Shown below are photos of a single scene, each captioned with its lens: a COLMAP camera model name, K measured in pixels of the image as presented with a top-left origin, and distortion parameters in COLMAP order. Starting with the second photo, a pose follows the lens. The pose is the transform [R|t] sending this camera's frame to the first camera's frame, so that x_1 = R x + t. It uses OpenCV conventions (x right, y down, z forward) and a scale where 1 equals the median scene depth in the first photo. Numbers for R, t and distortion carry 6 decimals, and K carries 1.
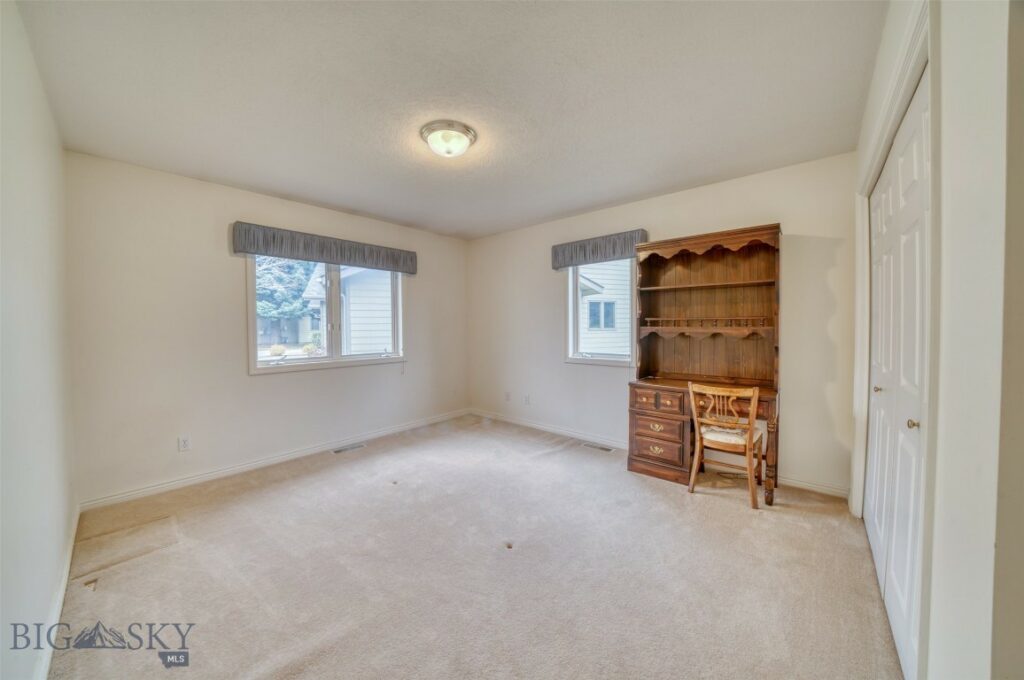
lens RADIAL K [[355.1, 0, 515.8], [0, 355.1, 337.0], [0, 0, 1]] dist [-0.021370, 0.000978]
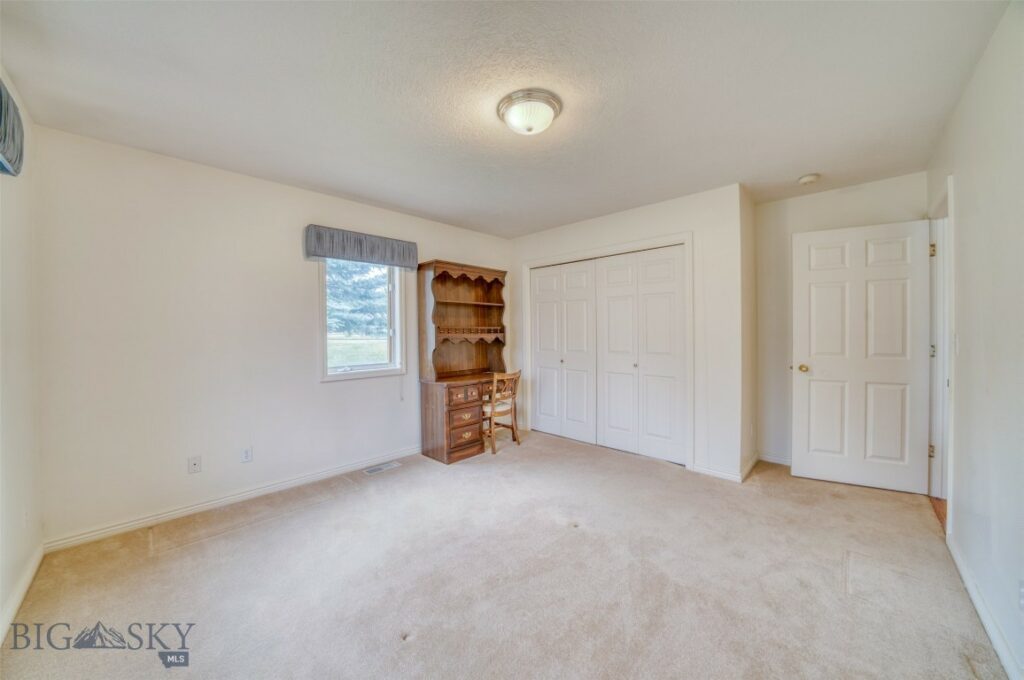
lens RADIAL K [[355.1, 0, 516.6], [0, 355.1, 332.6], [0, 0, 1]] dist [-0.021370, 0.000978]
pose [[0.065590, 0.001884, 0.997845, -0.784130], [0.034726, 0.999388, -0.004170, -0.021094], [-0.997242, 0.034924, 0.065484, 0.716818]]
